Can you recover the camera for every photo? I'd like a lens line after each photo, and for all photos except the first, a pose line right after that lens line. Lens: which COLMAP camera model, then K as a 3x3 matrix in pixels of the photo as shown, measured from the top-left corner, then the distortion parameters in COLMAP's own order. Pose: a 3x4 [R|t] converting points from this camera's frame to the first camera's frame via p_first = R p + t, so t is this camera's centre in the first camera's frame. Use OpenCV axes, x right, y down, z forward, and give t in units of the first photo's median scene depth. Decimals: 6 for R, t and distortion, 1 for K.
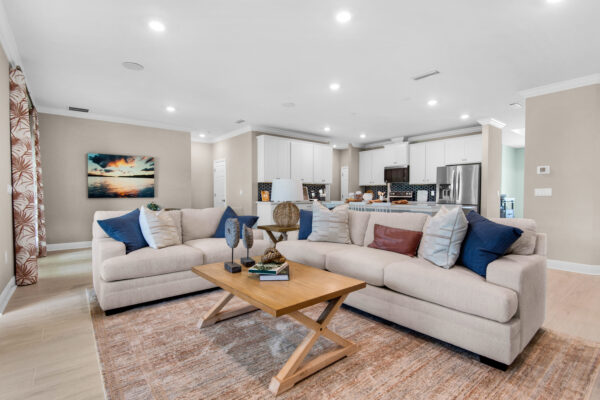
lens RADIAL K [[287.5, 0, 300.9], [0, 287.5, 193.8], [0, 0, 1]] dist [0.003938, 0.000124]
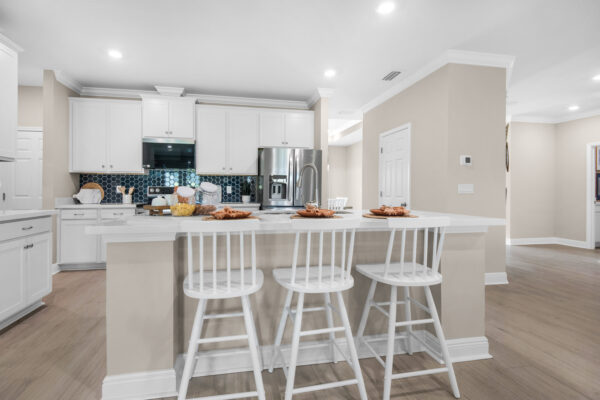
lens RADIAL K [[290.2, 0, 300.0], [0, 290.2, 200.0], [0, 0, 1]] dist [-0.000770, -0.000105]
pose [[0.467733, -0.030462, 0.883345, -0.040806], [0.000102, 0.999408, 0.034410, -0.000954], [-0.883870, -0.016005, 0.467459, 0.556177]]
